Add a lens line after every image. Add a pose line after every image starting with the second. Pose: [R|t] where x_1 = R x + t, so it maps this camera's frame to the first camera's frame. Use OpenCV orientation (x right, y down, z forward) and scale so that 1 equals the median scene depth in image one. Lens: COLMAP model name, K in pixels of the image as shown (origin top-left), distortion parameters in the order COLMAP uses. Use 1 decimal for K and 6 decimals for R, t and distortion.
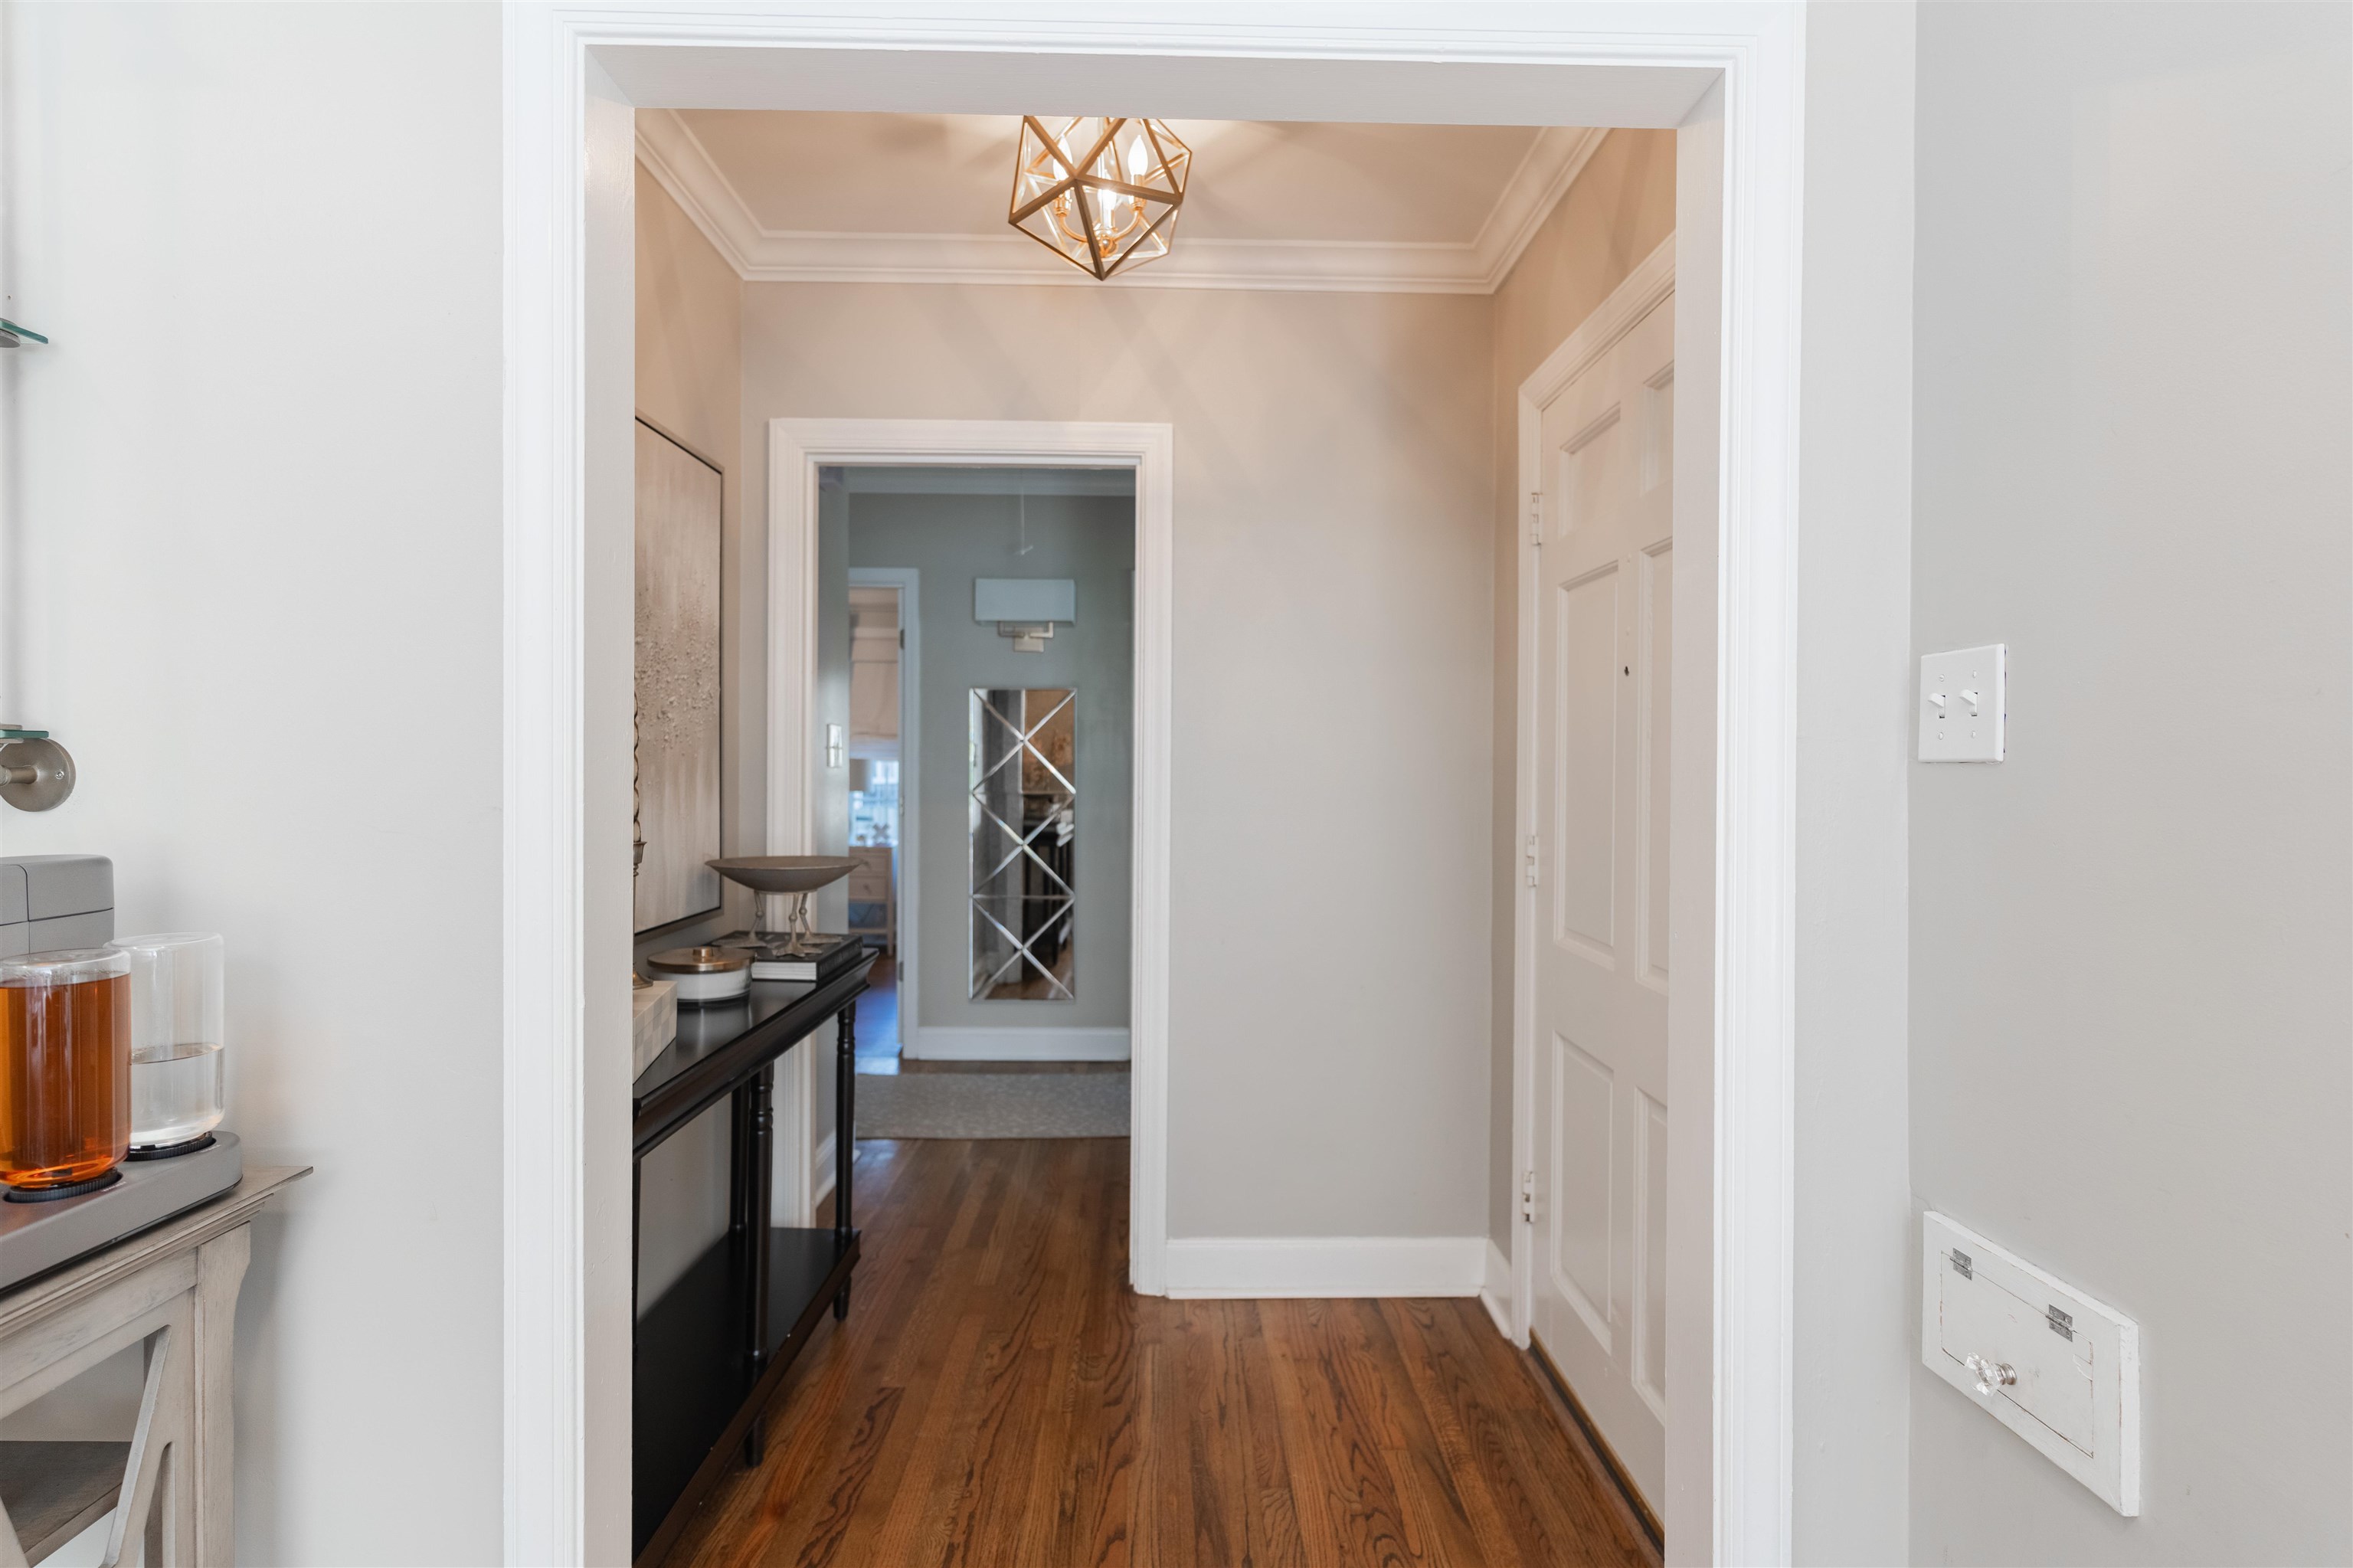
lens RADIAL K [[1125.6, 0, 1159.0], [0, 1125.6, 769.5], [0, 0, 1]] dist [0.002202, 0.000128]
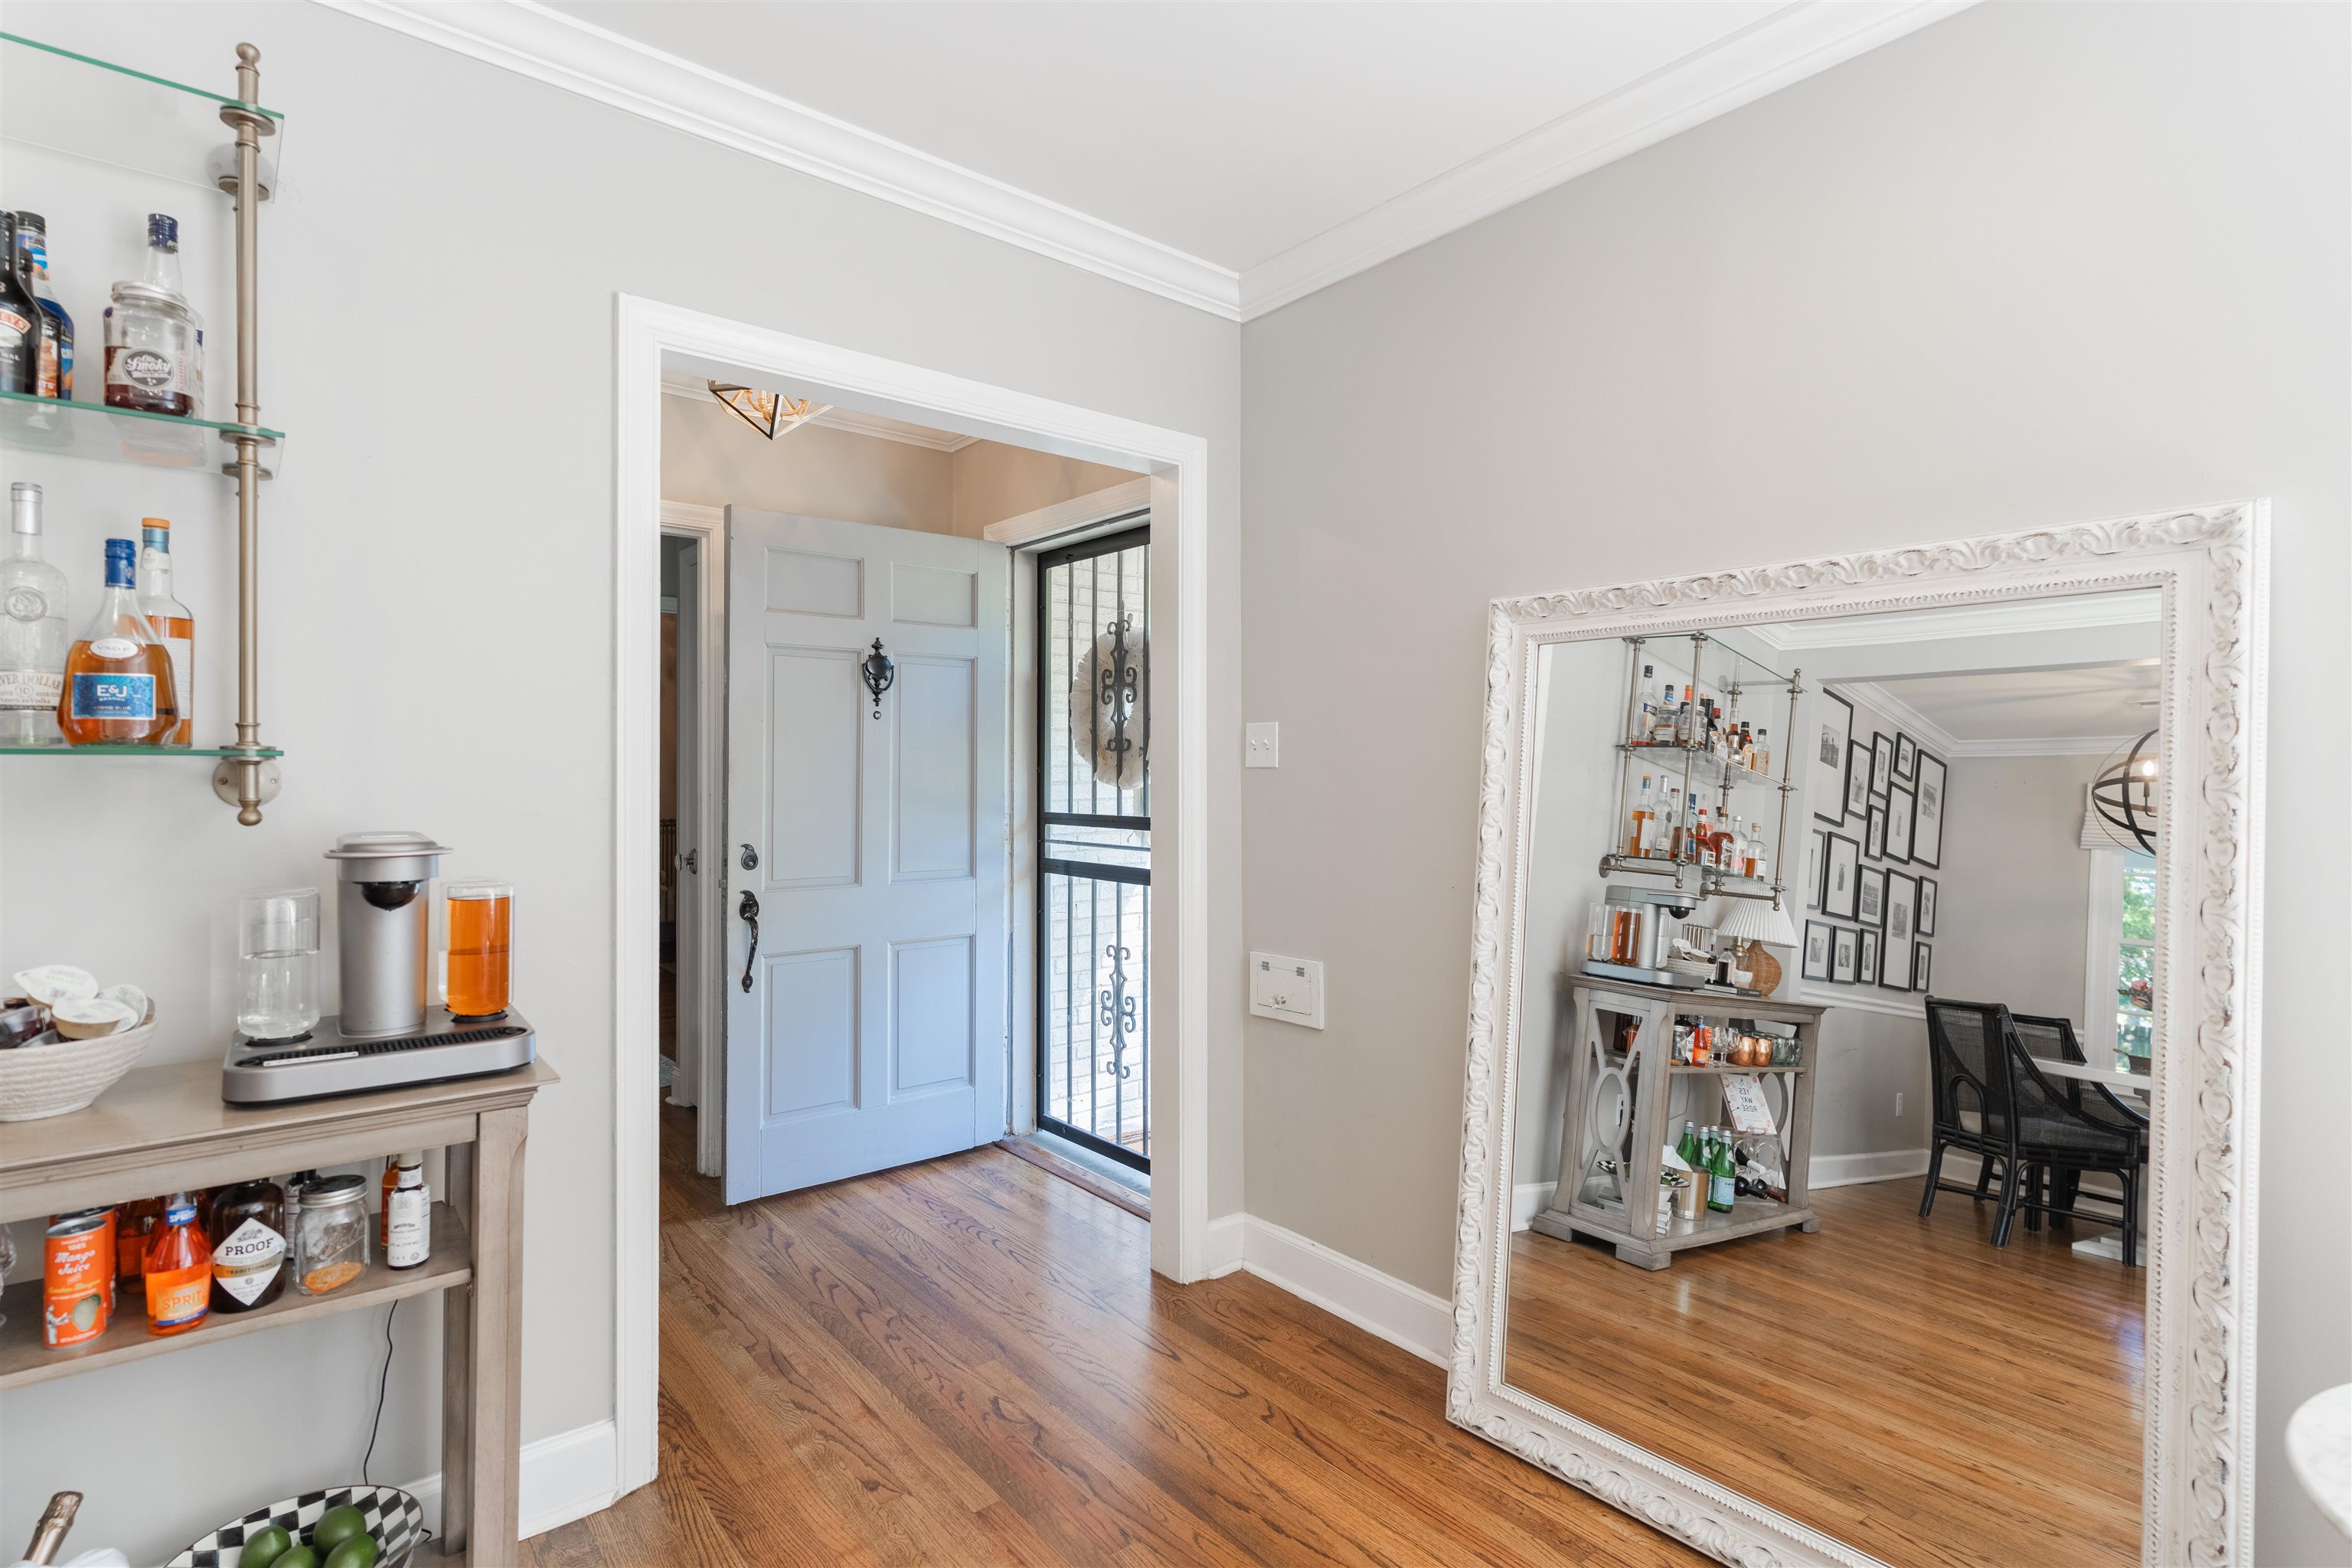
lens RADIAL K [[1125.0, 0, 1158.5], [0, 1125.0, 769.5], [0, 0, 1]] dist [0.002202, 0.000128]
pose [[0.788004, -0.004651, 0.615653, -0.972792], [0.004160, 0.999989, 0.002229, -0.009243], [-0.615656, 0.000805, 0.788015, -0.796397]]
